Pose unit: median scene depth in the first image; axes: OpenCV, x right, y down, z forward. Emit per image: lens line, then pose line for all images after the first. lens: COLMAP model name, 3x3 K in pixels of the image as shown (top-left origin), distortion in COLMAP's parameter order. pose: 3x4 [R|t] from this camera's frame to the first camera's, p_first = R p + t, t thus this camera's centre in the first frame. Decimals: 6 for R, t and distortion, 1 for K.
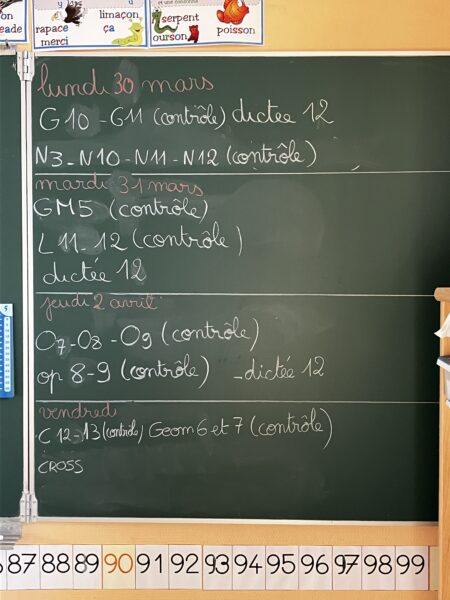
lens RADIAL K [[905.7, 0, 223.3], [0, 905.7, 310.2], [0, 0, 1]] dist [-0.025640, 0.000000]
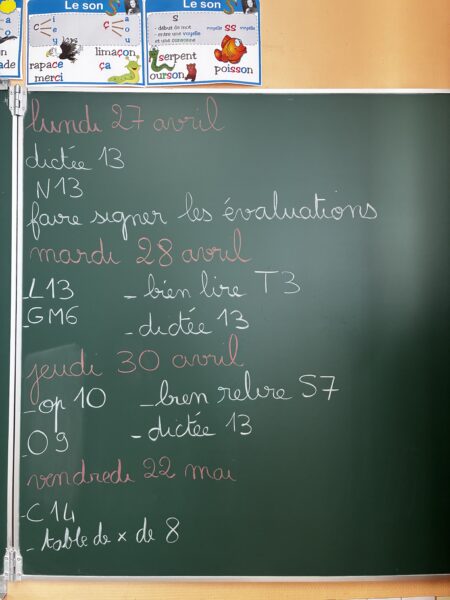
lens RADIAL K [[441.9, 0, 227.4], [0, 441.9, 296.4], [0, 0, 1]] dist [0.058006, -0.085613]
pose [[0.999471, -0.000713, 0.032520, -0.008982], [0.003202, 0.997060, -0.076551, -0.022892], [-0.032370, 0.076615, 0.996535, 0.529233]]
